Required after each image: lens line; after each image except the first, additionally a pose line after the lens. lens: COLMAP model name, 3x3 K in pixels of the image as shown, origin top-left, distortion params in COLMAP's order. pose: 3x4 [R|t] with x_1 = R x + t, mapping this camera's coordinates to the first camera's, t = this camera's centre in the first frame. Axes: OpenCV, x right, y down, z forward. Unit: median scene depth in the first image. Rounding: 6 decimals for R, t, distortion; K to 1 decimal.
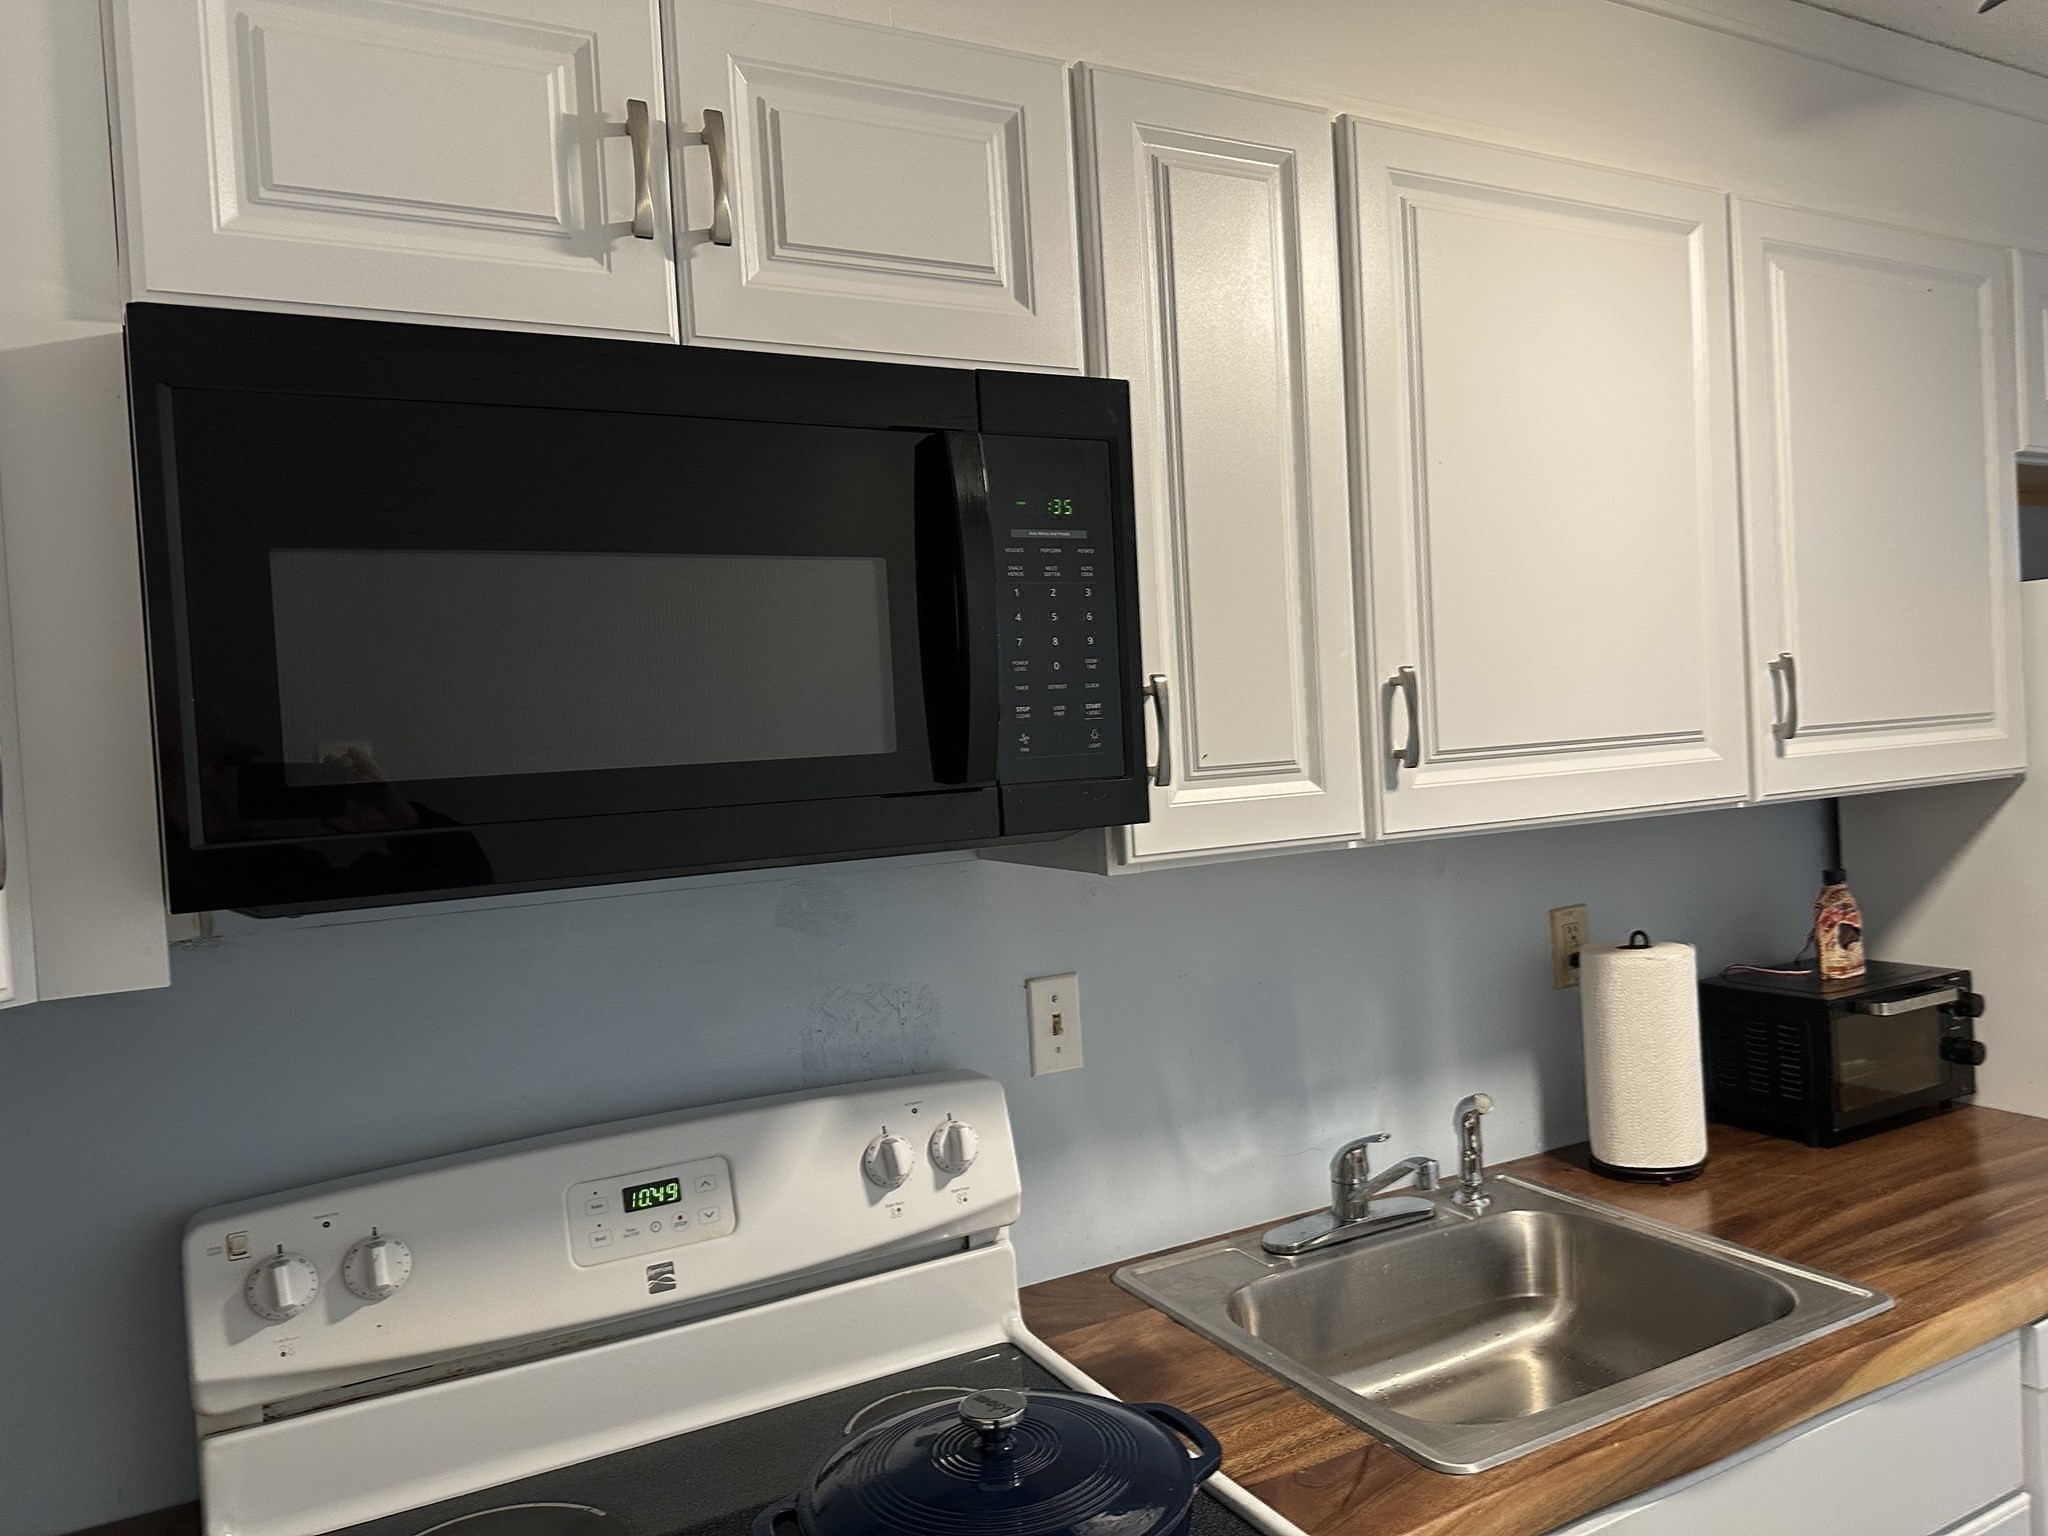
lens RADIAL K [[1431.1, 0, 1027.8], [0, 1431.1, 772.7], [0, 0, 1]] dist [0.100396, -0.145687]
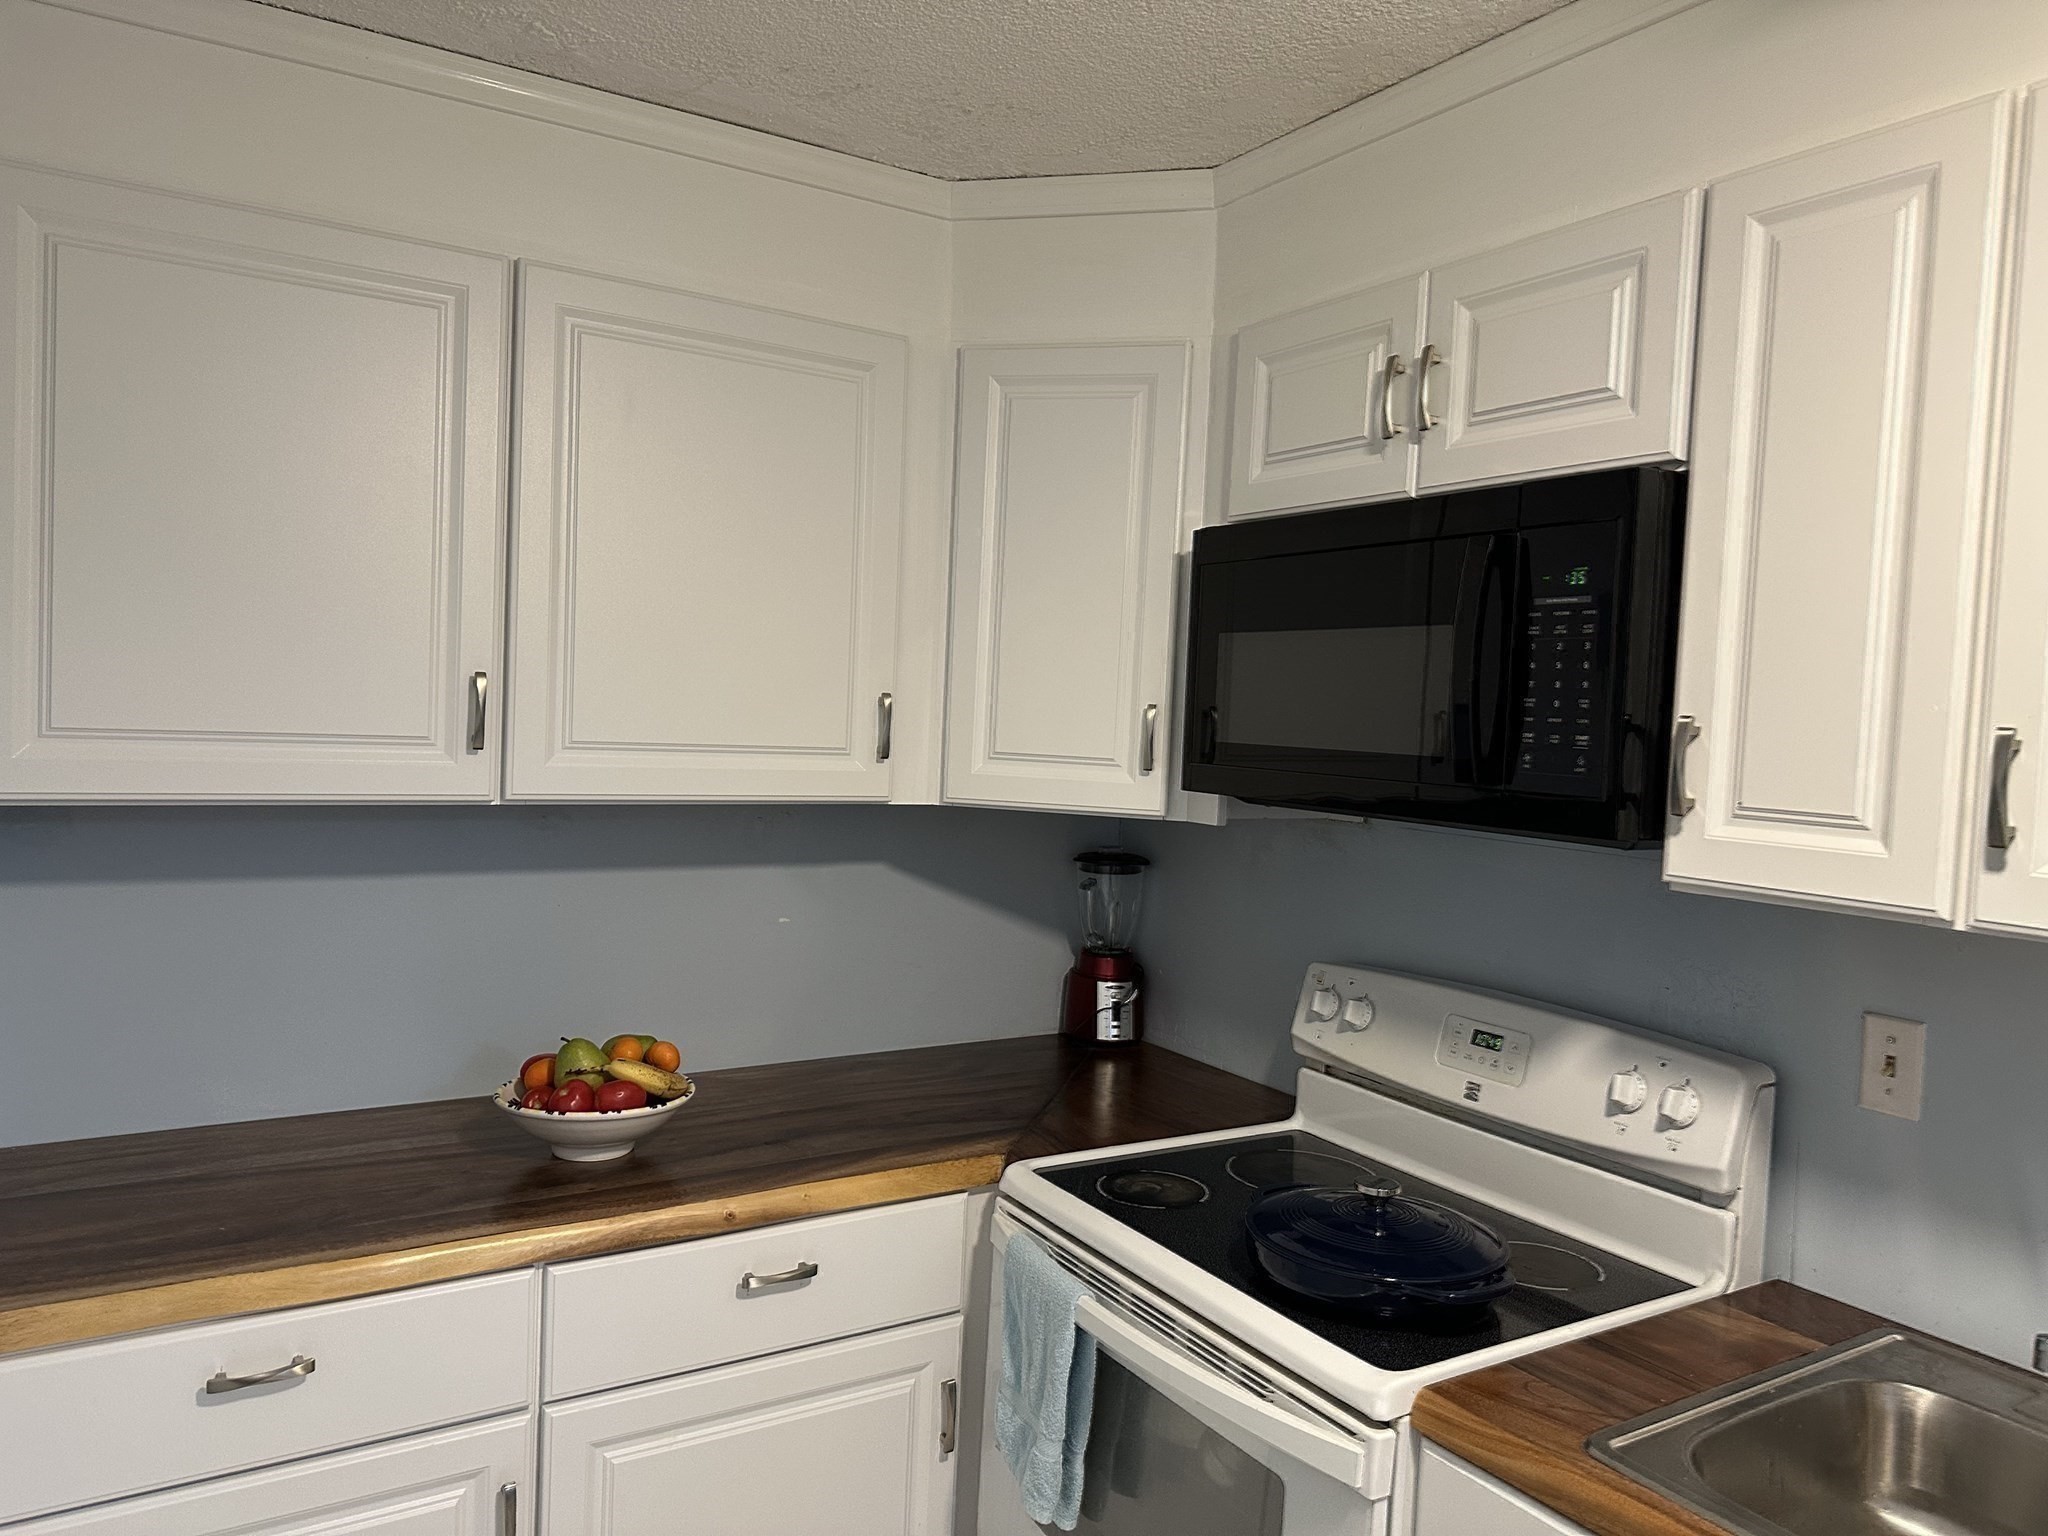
lens RADIAL K [[1438.2, 0, 1033.3], [0, 1438.2, 772.6], [0, 0, 1]] dist [0.084276, -0.090140]
pose [[0.060013, 0.105330, -0.992625, 1.049115], [-0.068899, 0.992483, 0.101149, -0.091996], [0.995817, 0.062321, 0.066819, 0.370319]]
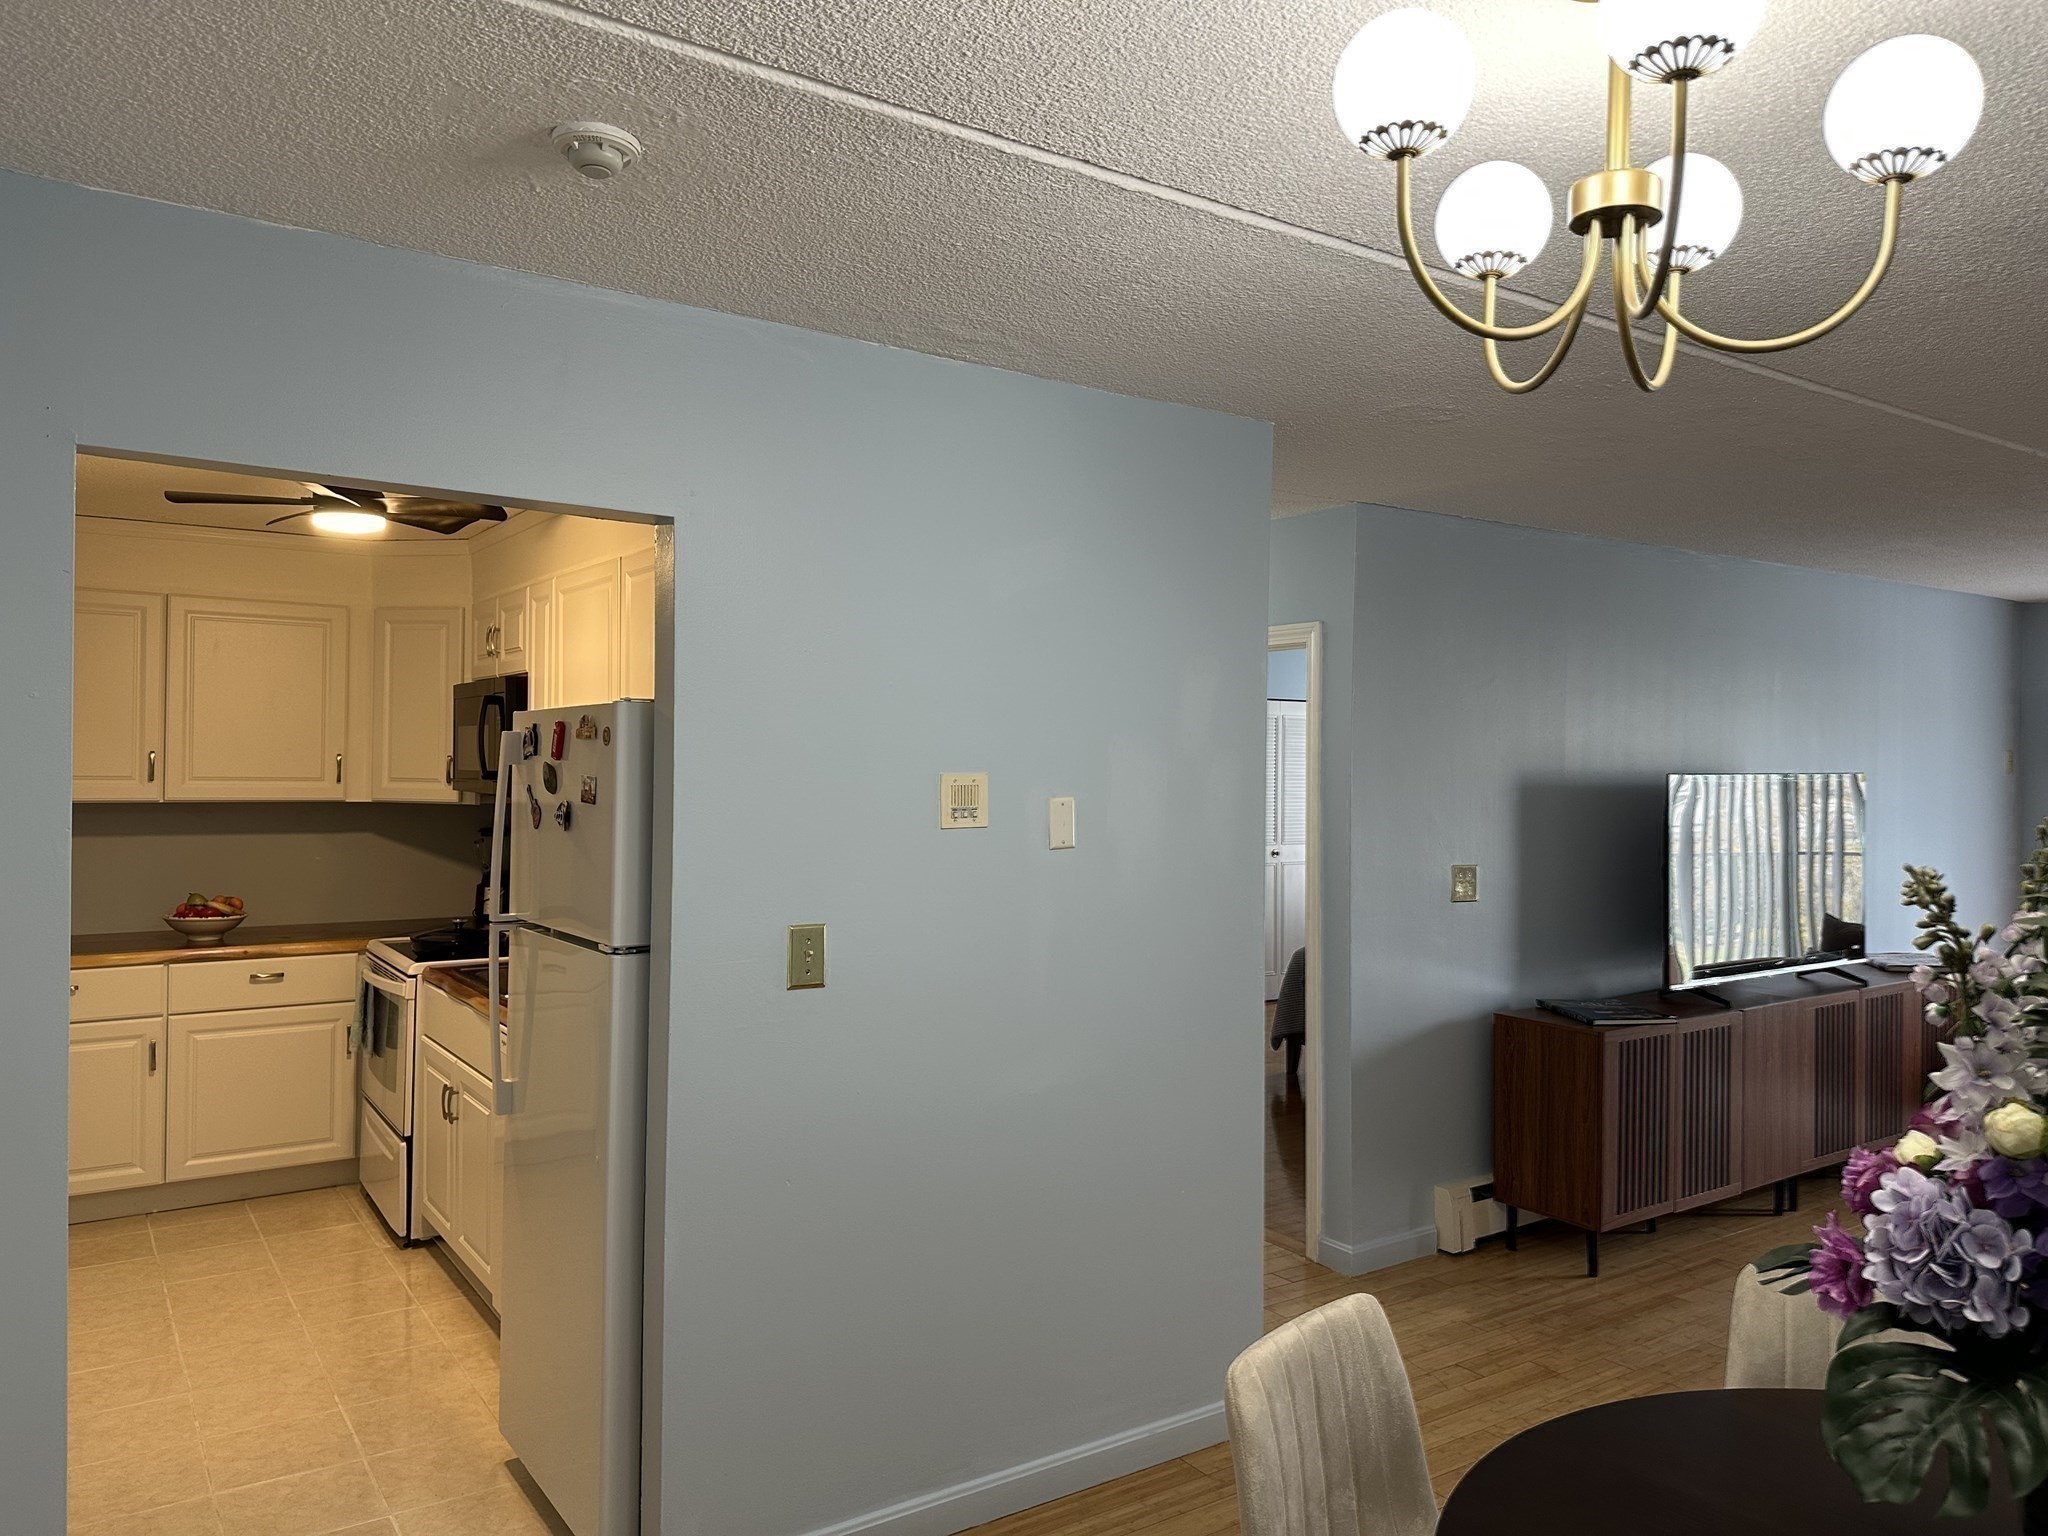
lens RADIAL K [[1437.8, 0, 1030.1], [0, 1437.8, 758.7], [0, 0, 1]] dist [0.044920, -0.054402]
pose [[0.102245, 0.053865, -0.993300, 3.294842], [-0.041978, 0.997877, 0.049793, -0.252118], [0.993873, 0.036606, 0.104289, 1.642874]]
